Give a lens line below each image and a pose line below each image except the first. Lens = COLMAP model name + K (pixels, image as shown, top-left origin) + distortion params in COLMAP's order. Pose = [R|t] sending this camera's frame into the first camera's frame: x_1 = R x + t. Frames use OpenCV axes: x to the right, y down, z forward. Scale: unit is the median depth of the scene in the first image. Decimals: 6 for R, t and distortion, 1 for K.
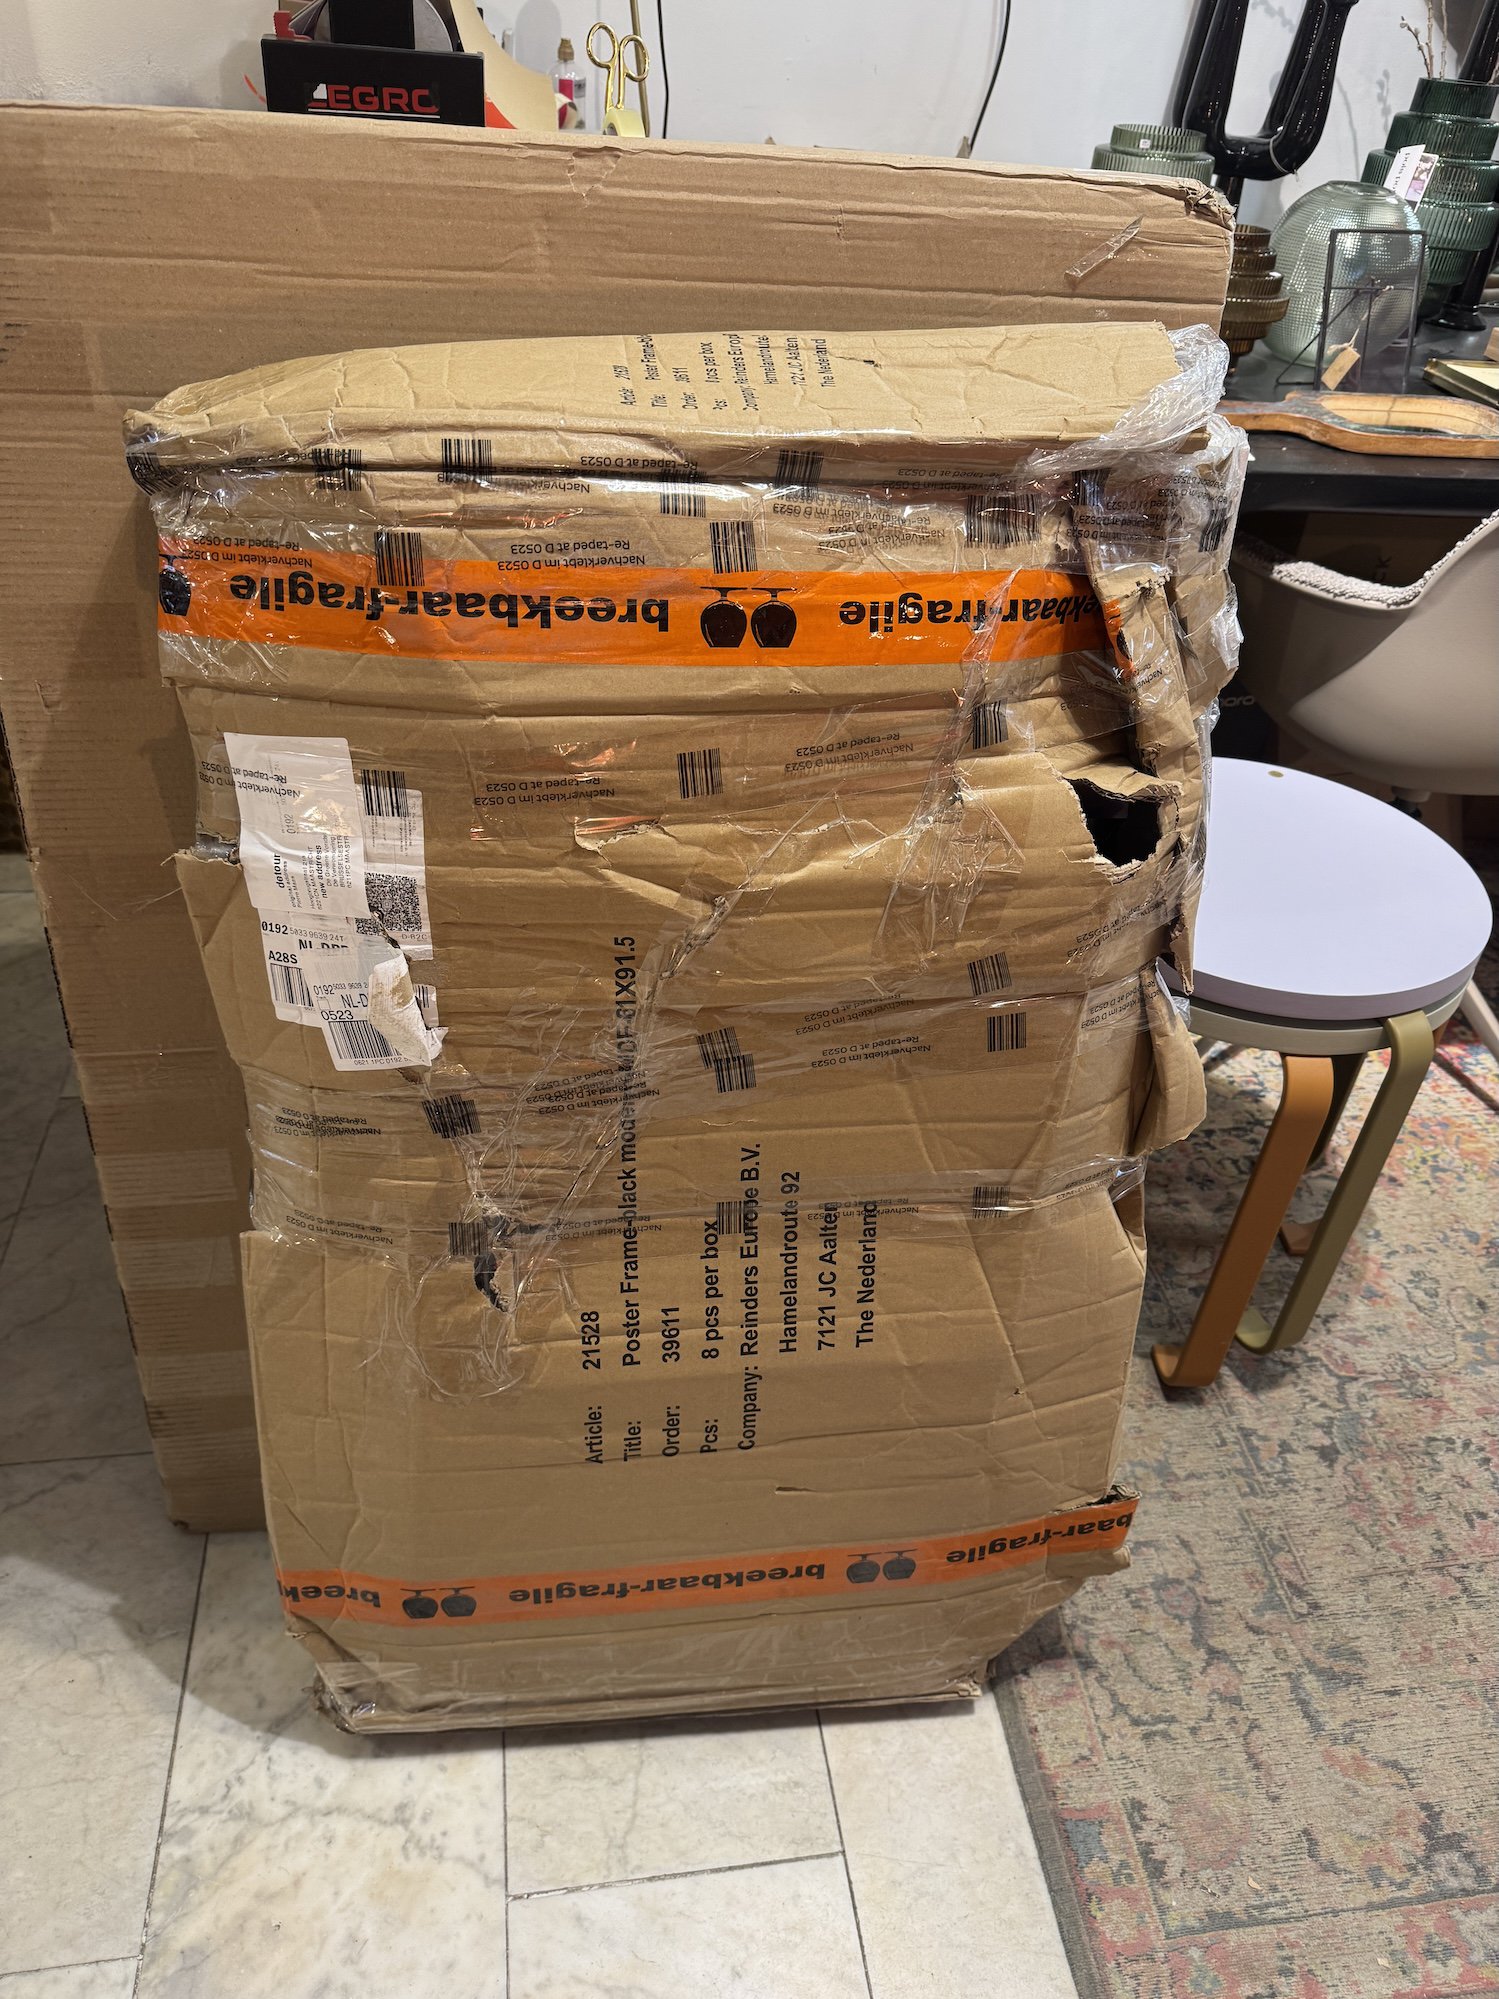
lens RADIAL K [[1460.7, 0, 739.2], [0, 1460.7, 981.7], [0, 0, 1]] dist [0.006255, -0.019083]
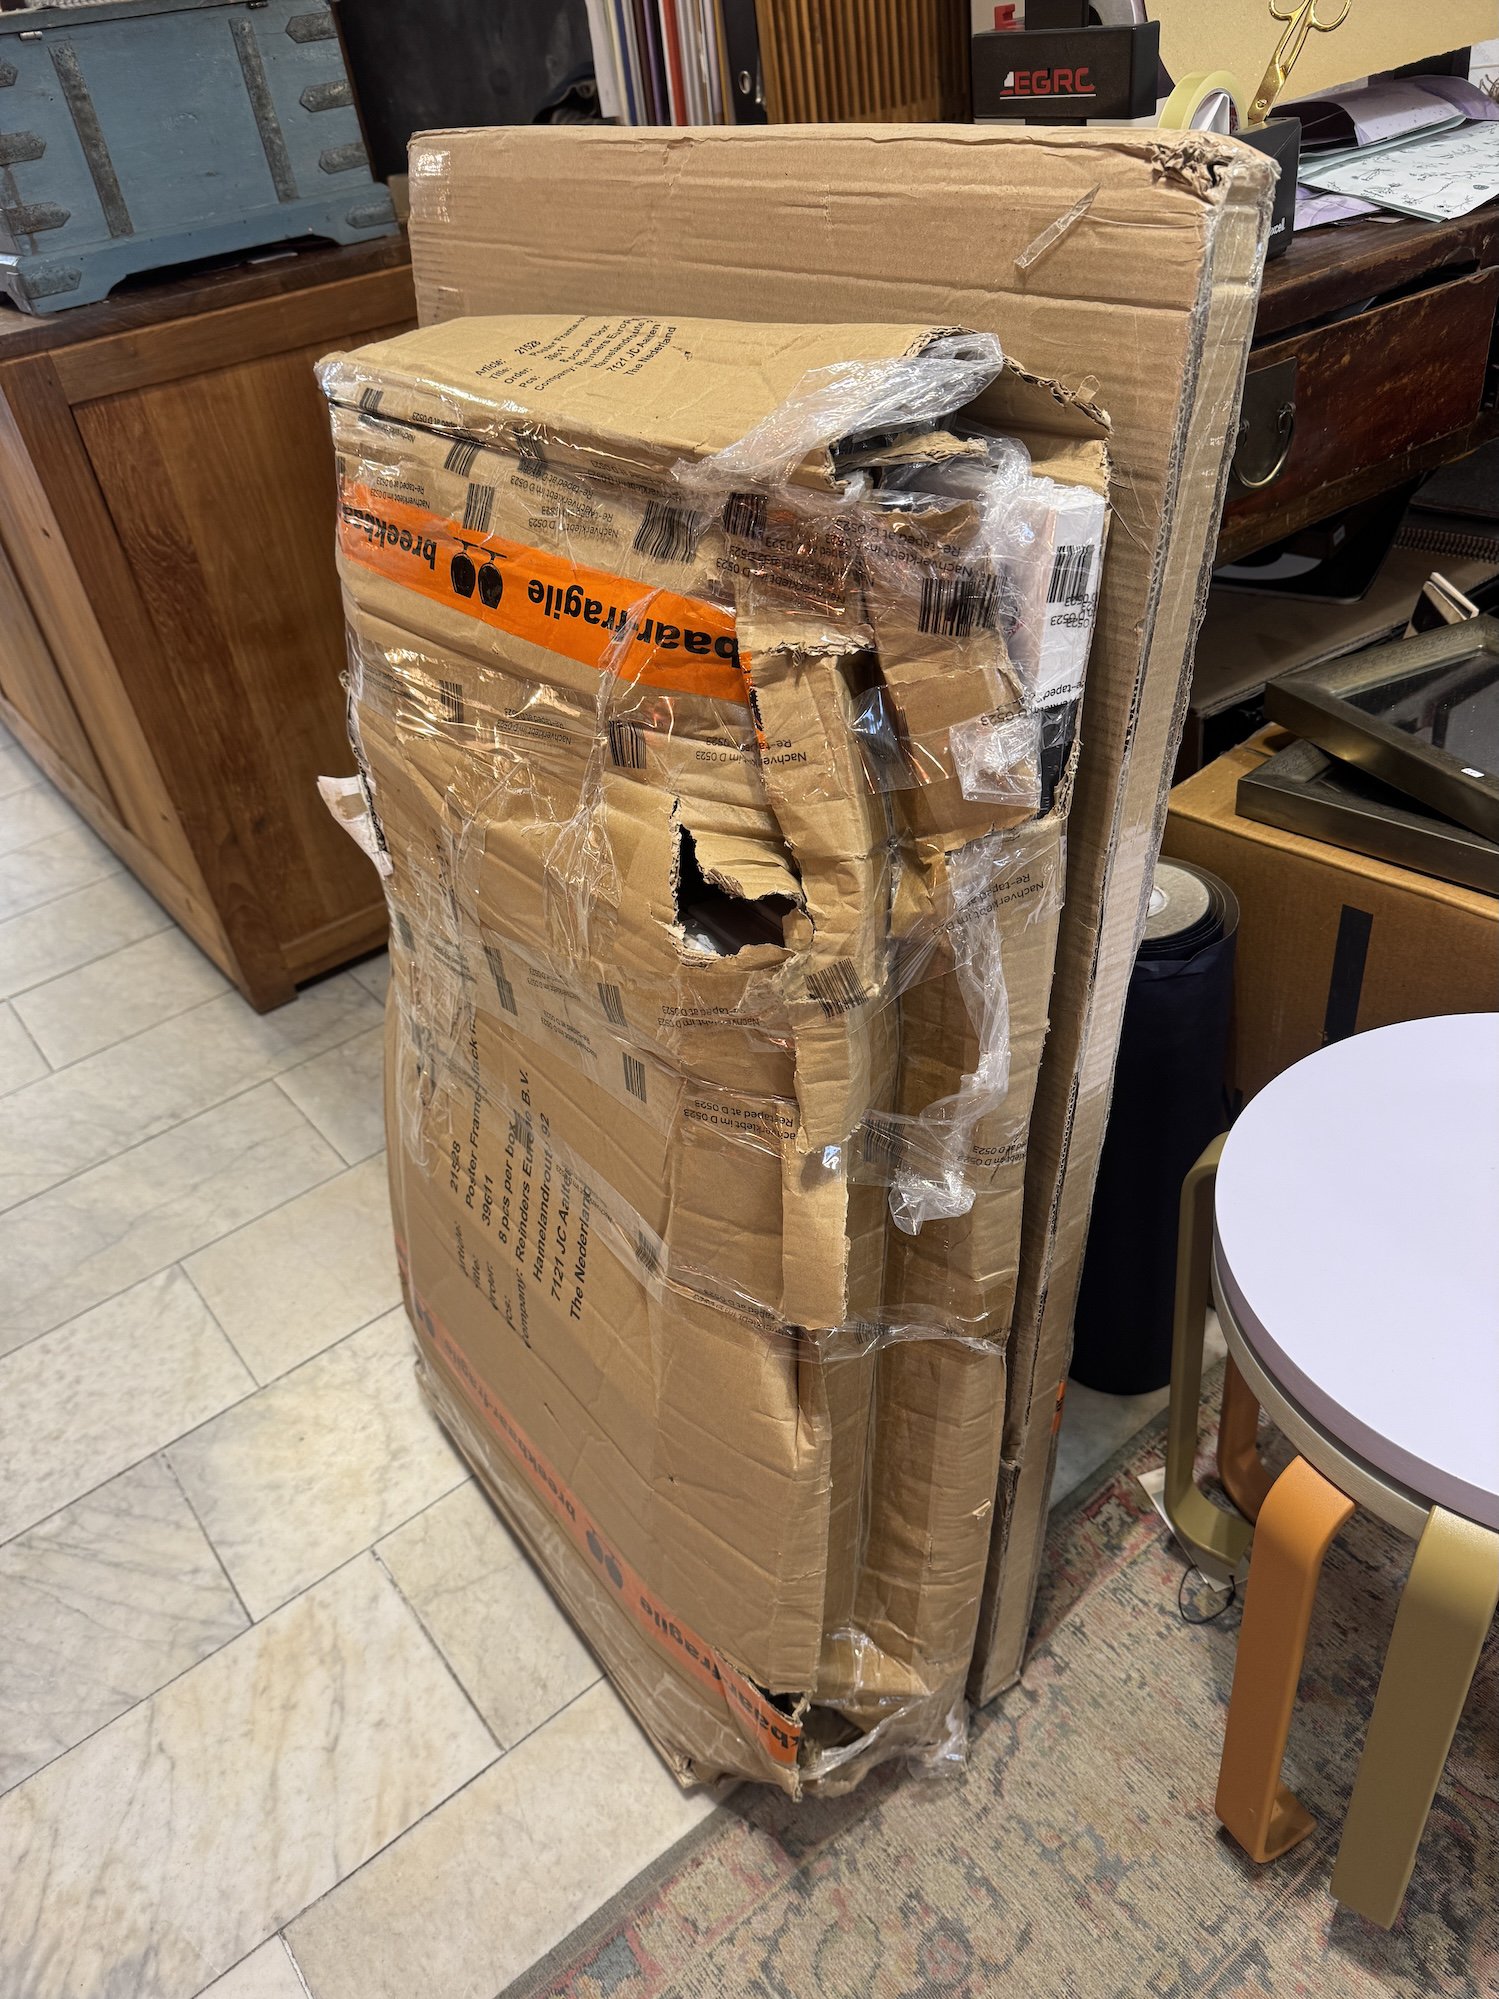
lens RADIAL K [[1460.7, 0, 765.9], [0, 1460.7, 992.3], [0, 0, 1]] dist [0.006255, -0.019083]
pose [[0.471941, 0.403613, -0.783816, 0.961250], [-0.389619, 0.893007, 0.225247, -0.264985], [0.790866, 0.199086, 0.578702, 0.528049]]
